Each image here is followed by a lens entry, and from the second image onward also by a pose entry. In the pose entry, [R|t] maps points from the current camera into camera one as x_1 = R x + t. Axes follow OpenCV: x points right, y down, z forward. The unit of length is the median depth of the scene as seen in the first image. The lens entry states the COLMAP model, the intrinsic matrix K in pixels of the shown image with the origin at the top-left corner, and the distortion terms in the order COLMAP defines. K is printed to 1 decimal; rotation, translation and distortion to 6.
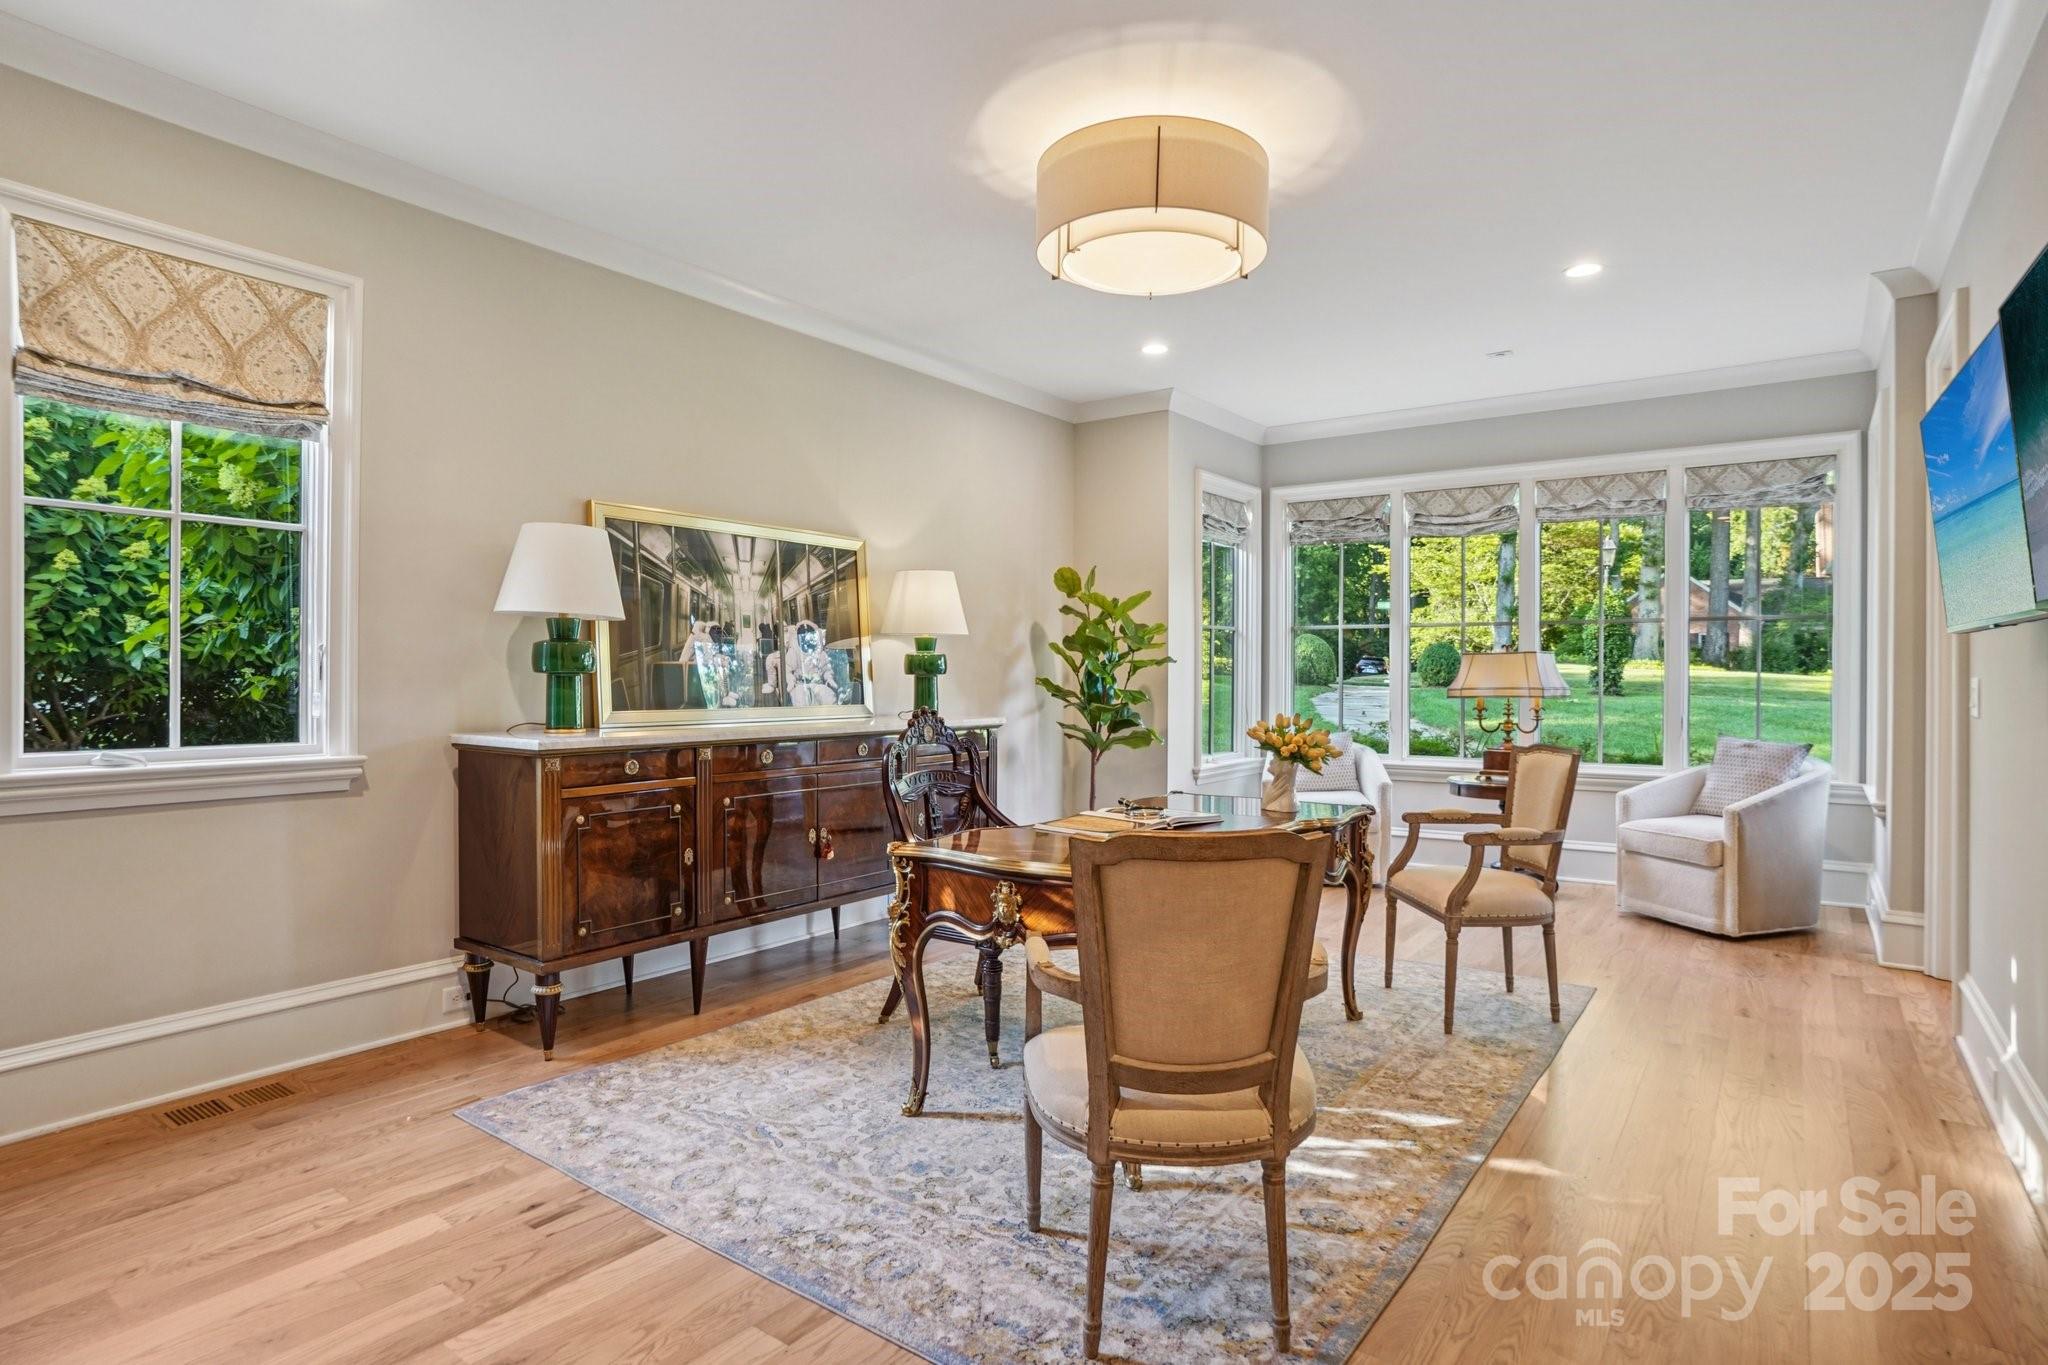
lens RADIAL K [[1091.7, 0, 1028.0], [0, 1091.7, 677.3], [0, 0, 1]] dist [-0.070912, 0.033633]
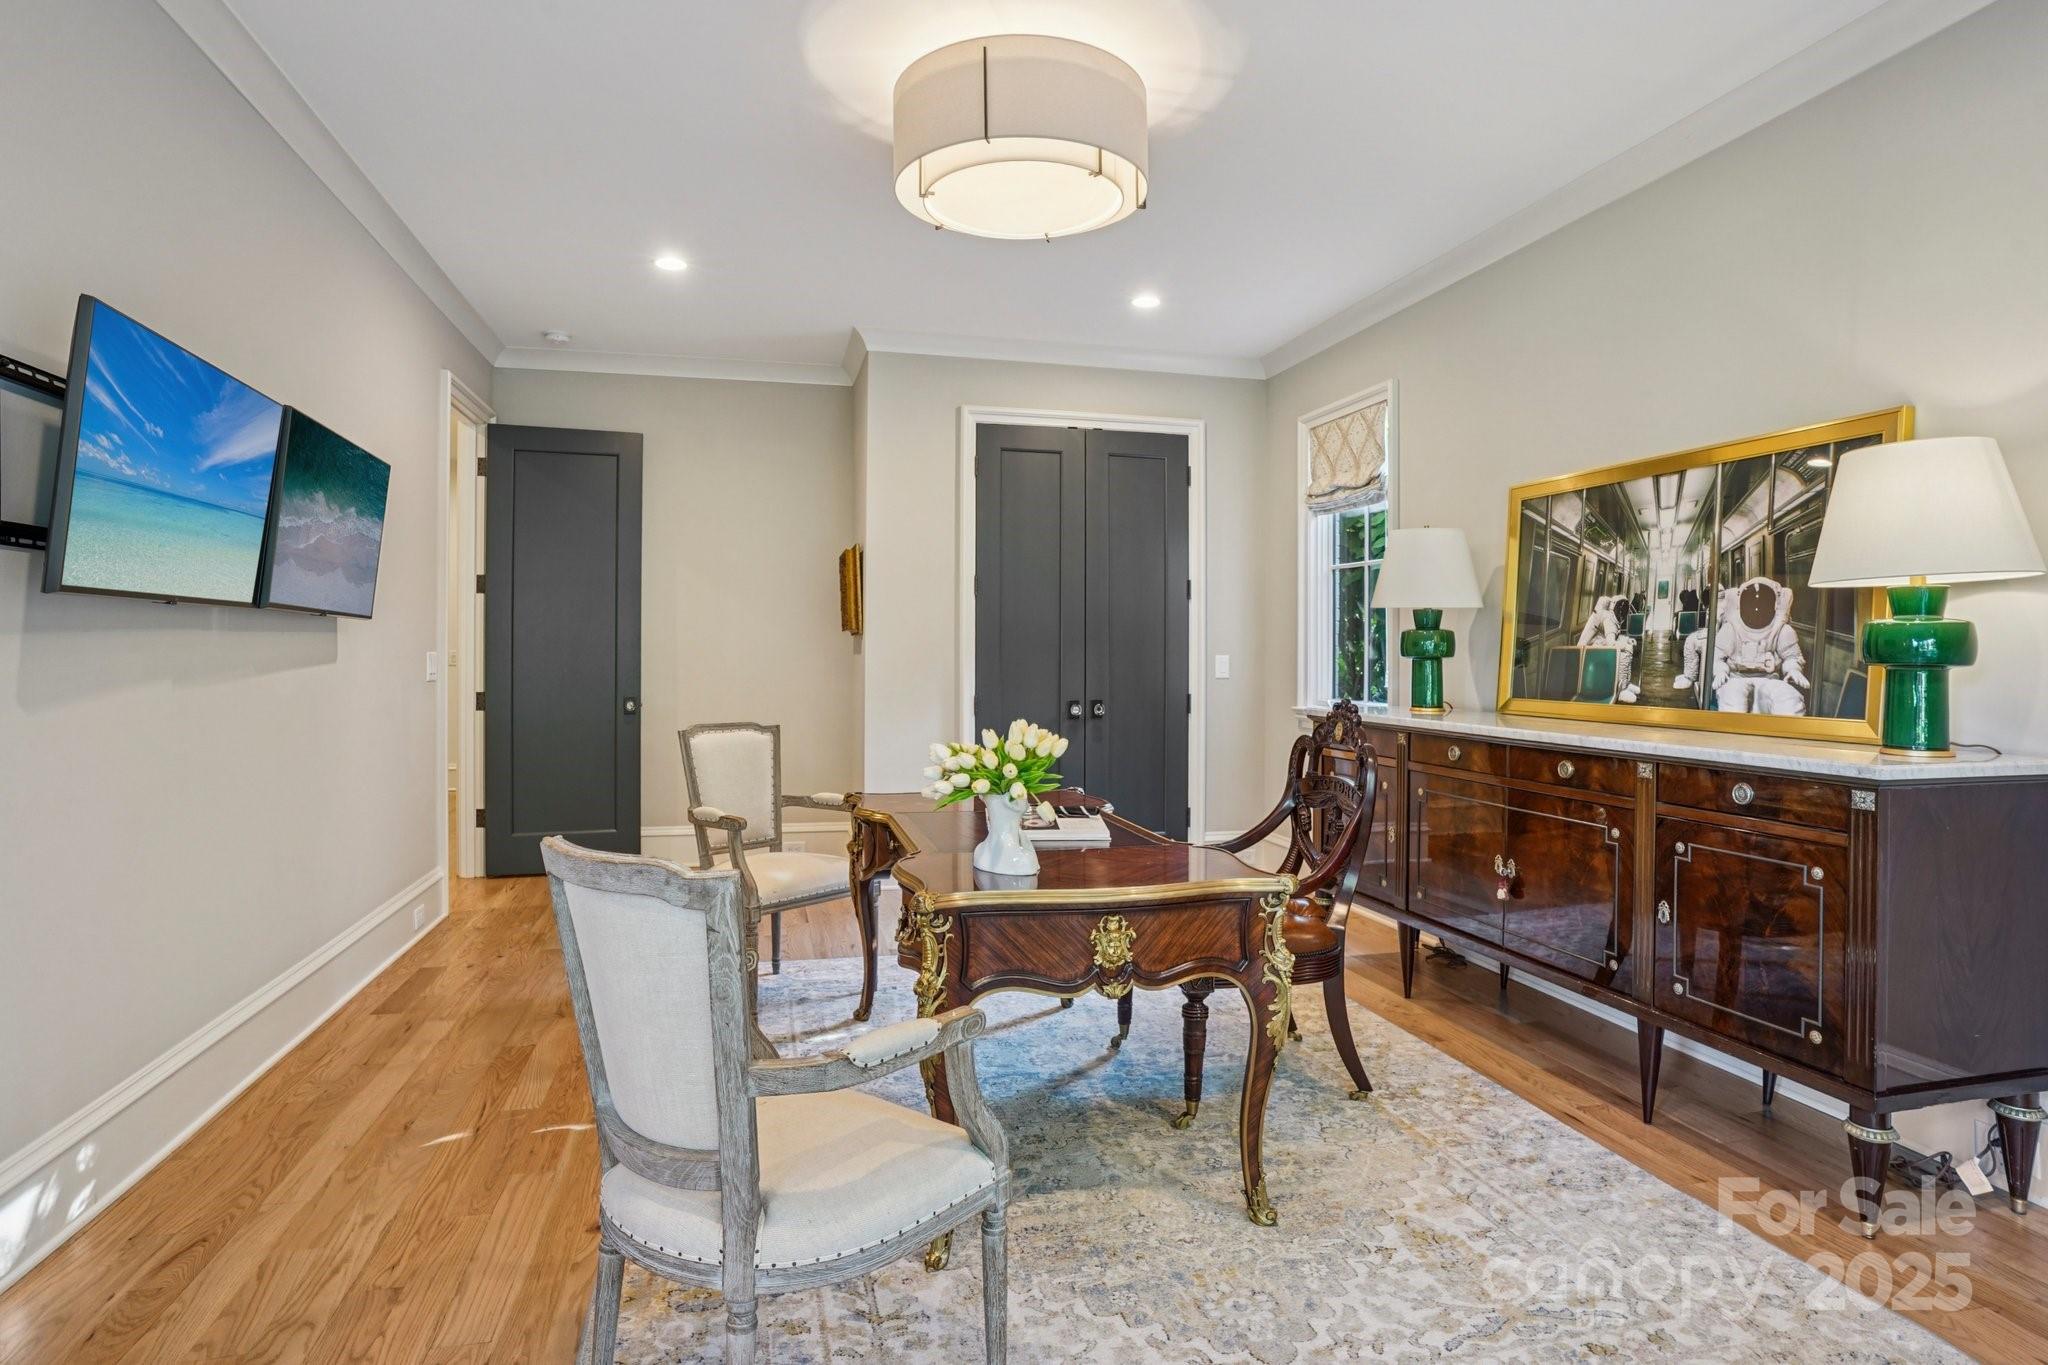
lens RADIAL K [[1091.7, 0, 1024.9], [0, 1091.7, 667.6], [0, 0, 1]] dist [-0.070912, 0.033633]
pose [[-0.643092, 0.004023, -0.765778, 0.578105], [-0.010278, 0.999851, 0.013884, -0.004537], [0.765720, 0.016800, -0.642955, 1.145626]]
